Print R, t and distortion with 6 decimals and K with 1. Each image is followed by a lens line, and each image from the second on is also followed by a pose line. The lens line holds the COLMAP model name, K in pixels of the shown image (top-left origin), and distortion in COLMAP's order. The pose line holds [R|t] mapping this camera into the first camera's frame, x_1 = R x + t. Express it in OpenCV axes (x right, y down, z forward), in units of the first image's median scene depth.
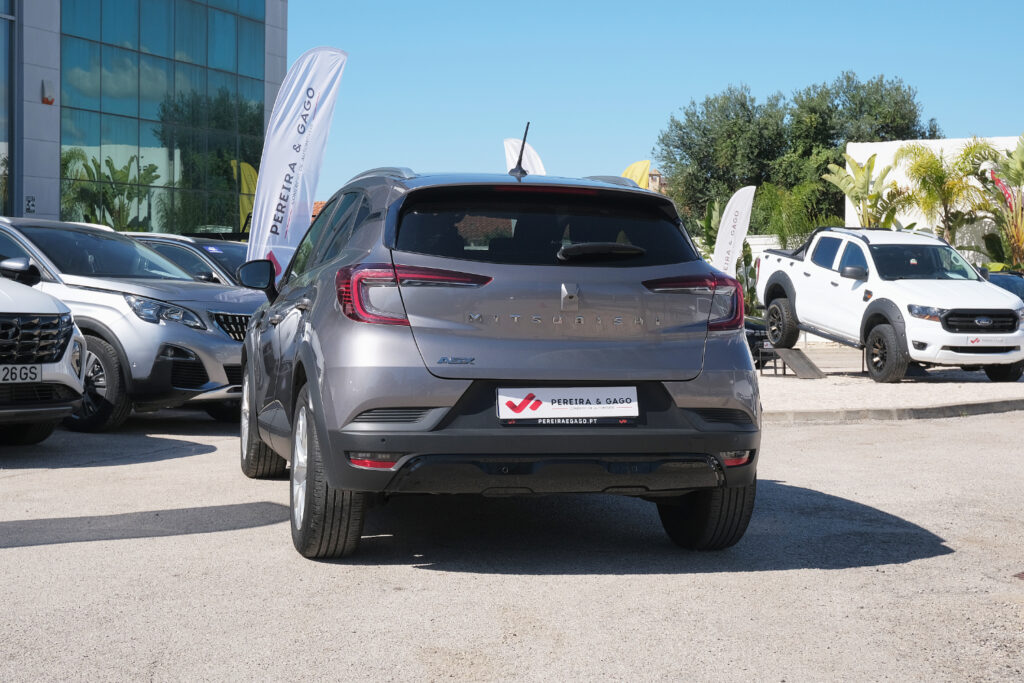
lens RADIAL K [[1506.4, 0, 512.0], [0, 1506.4, 341.5], [0, 0, 1]] dist [-0.018360, -0.091771]
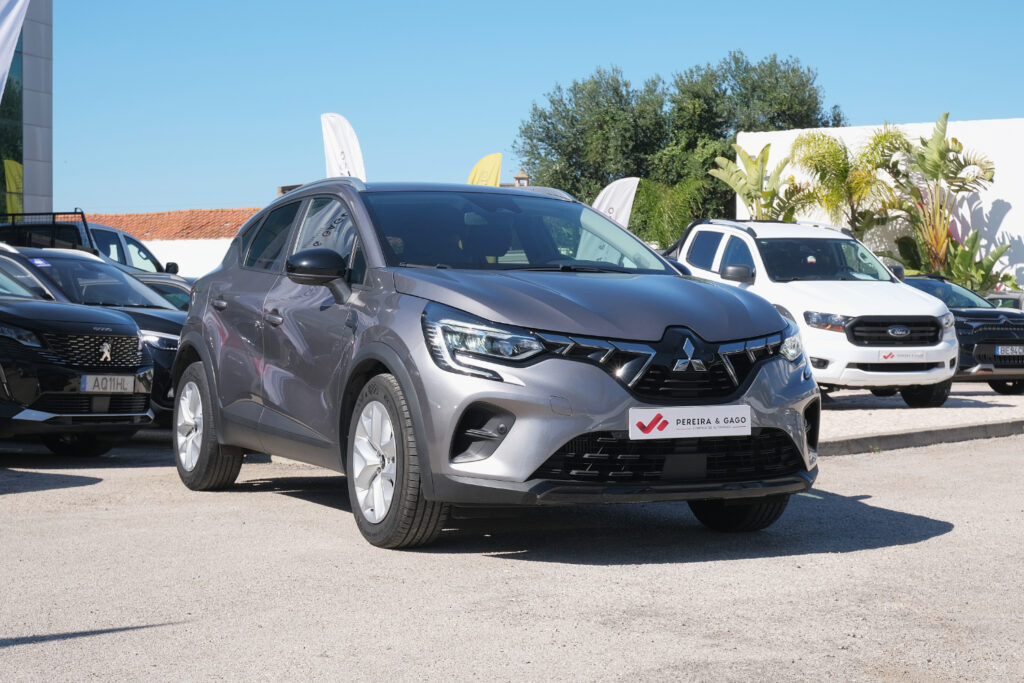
lens RADIAL K [[1677.4, 0, 512.0], [0, 1677.4, 341.5], [0, 0, 1]] dist [-0.017094, -0.055543]
pose [[0.996898, -0.012167, 0.077757, 0.022005], [0.013735, 0.999712, -0.019662, 0.003374], [-0.077495, 0.020669, 0.996778, 0.071149]]
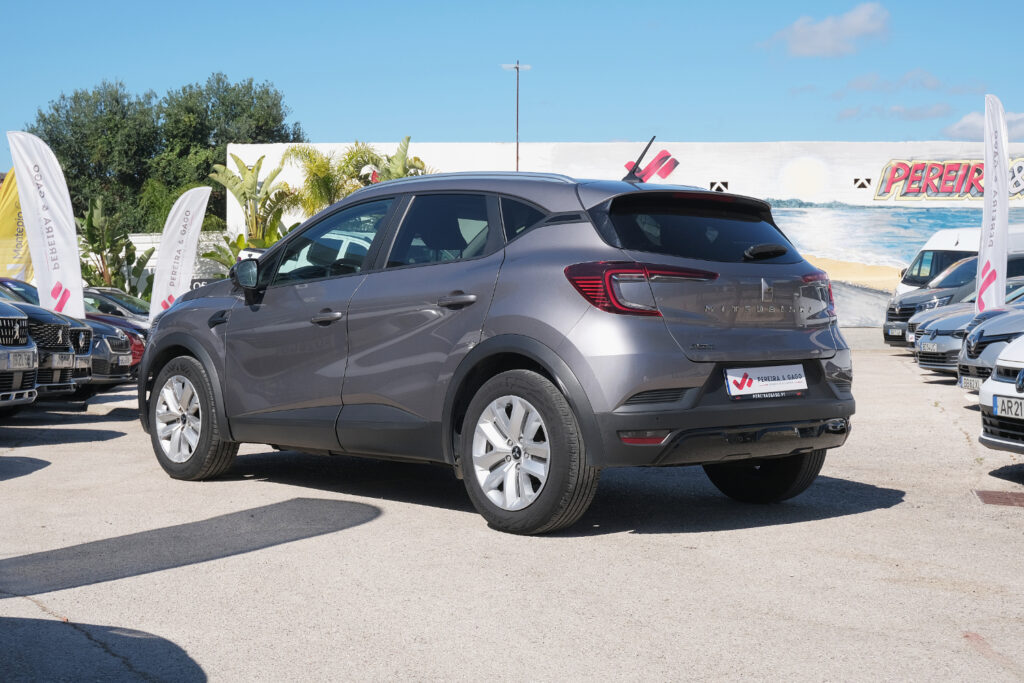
lens RADIAL K [[1519.6, 0, 485.0], [0, 1519.6, 338.7], [0, 0, 1]] dist [-0.005865, 0.033133]
pose [[0.886560, -0.025831, 0.461892, -0.109926], [0.026510, 0.999636, 0.005021, -0.000497], [-0.461853, 0.007794, 0.886922, 0.007937]]
